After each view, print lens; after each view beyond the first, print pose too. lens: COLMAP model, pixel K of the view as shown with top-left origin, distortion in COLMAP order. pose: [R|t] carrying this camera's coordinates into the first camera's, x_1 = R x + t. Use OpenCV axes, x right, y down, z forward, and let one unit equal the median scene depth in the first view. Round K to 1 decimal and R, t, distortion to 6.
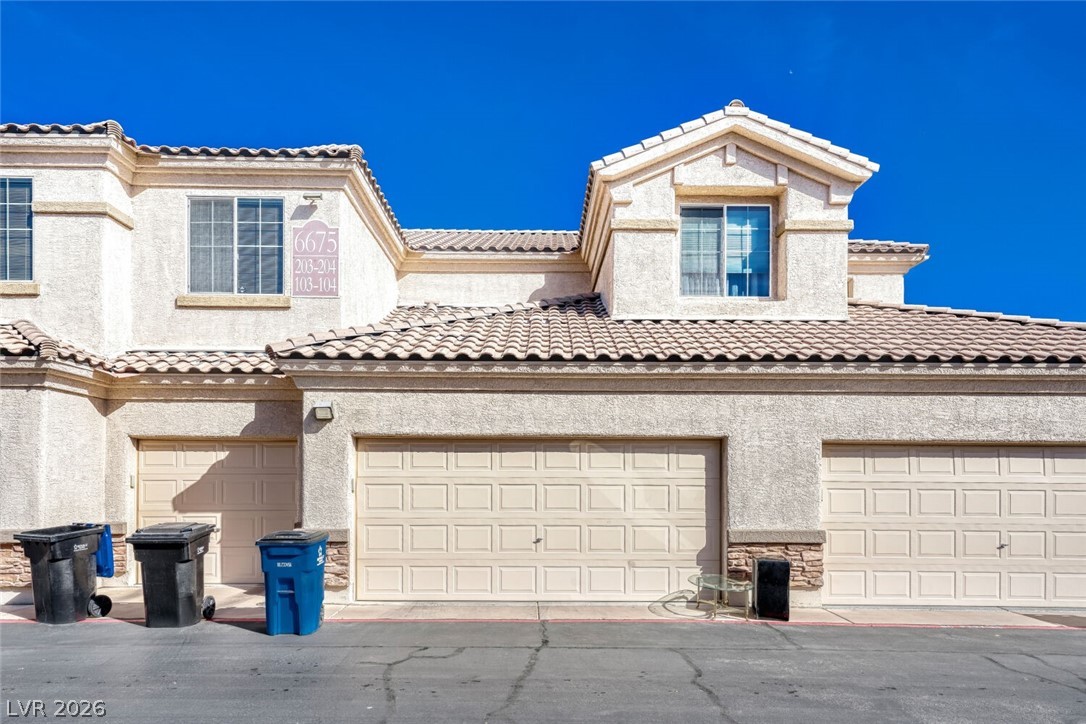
lens RADIAL K [[683.7, 0, 542.2], [0, 683.7, 469.6], [0, 0, 1]] dist [0.014132, 0.001790]
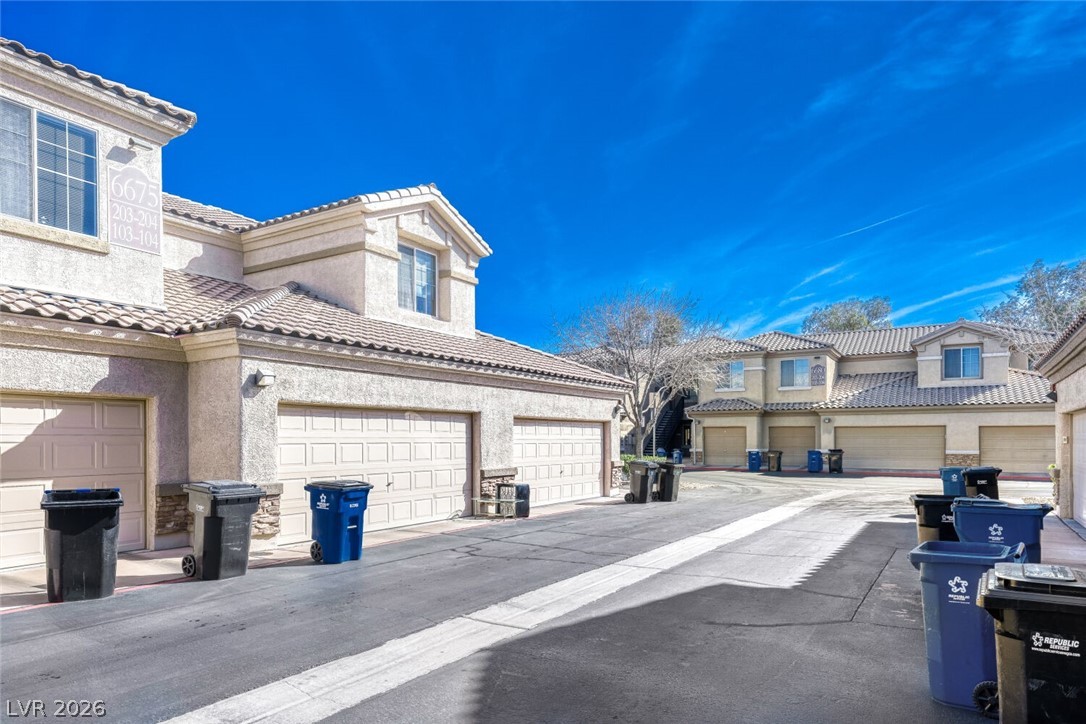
lens RADIAL K [[649.3, 0, 545.8], [0, 649.3, 439.2], [0, 0, 1]] dist [0.004578, 0.001708]
pose [[0.544762, -0.004312, 0.838580, -0.836417], [-0.004161, 0.999961, 0.007845, 0.002811], [-0.838580, -0.007763, 0.544723, 0.030684]]
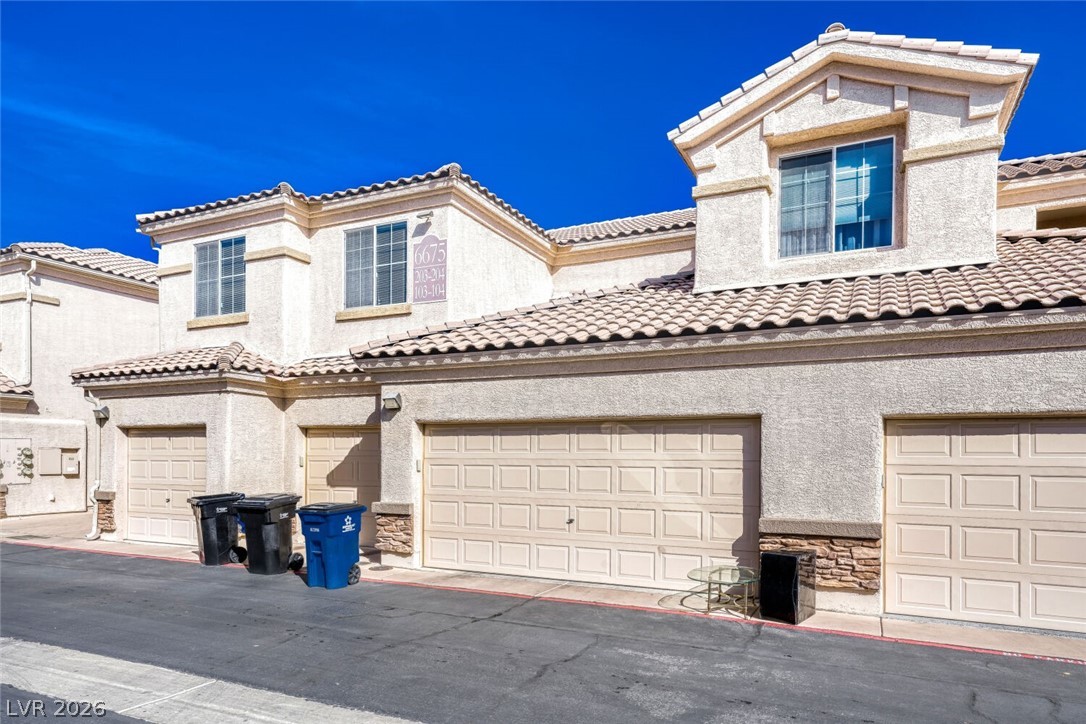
lens RADIAL K [[674.8, 0, 539.2], [0, 674.8, 456.5], [0, 0, 1]] dist [0.016067, 0.002502]
pose [[0.896250, 0.000695, -0.443549, 0.361211], [0.001168, 0.999992, 0.003926, 0.003183], [0.443548, -0.004036, 0.896242, 0.070165]]
